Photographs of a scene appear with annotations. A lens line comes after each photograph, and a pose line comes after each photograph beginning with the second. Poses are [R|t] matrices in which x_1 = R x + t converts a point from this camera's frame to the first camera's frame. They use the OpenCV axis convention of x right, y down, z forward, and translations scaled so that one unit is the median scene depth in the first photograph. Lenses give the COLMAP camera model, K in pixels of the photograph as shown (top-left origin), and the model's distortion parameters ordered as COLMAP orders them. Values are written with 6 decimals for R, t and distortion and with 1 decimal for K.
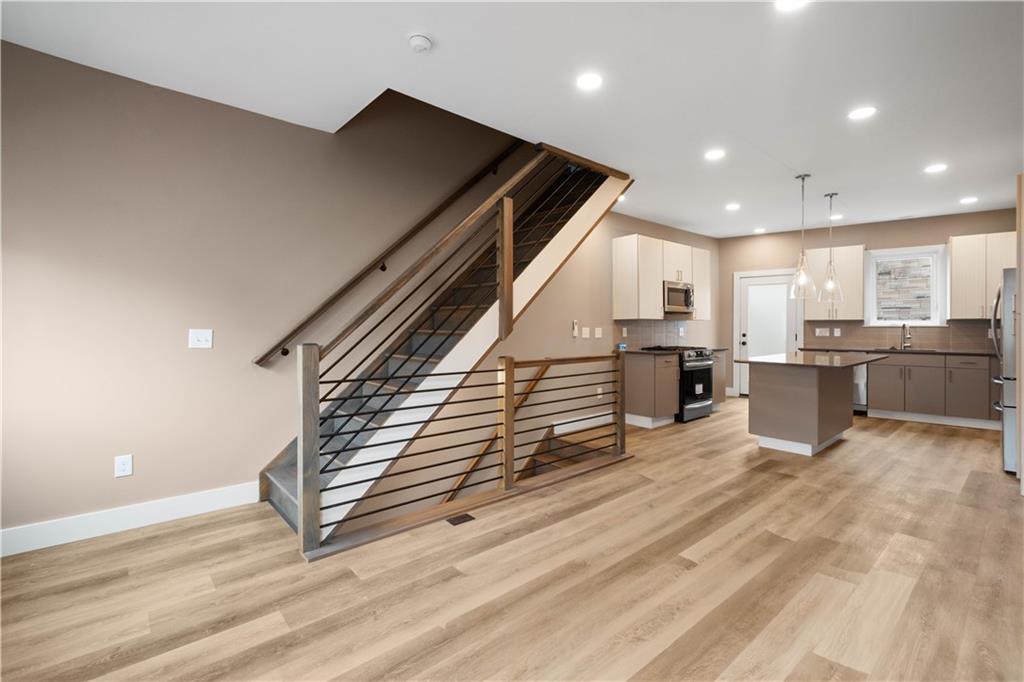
lens RADIAL K [[449.6, 0, 514.3], [0, 449.6, 331.3], [0, 0, 1]] dist [0.002788, -0.000412]
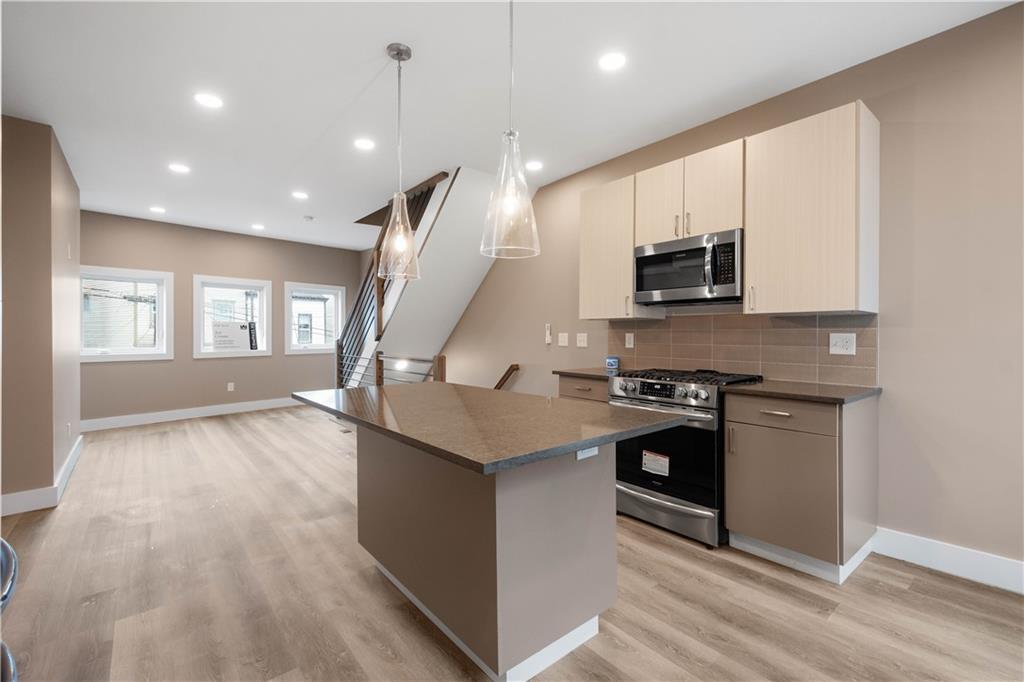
lens RADIAL K [[450.3, 0, 515.2], [0, 450.3, 335.9], [0, 0, 1]] dist [0.002270, 0.000467]
pose [[-0.024196, 0.005183, -0.999694, 0.919477], [-0.008624, 0.999948, 0.005393, -0.006150], [0.999670, 0.008752, -0.024150, 0.902123]]
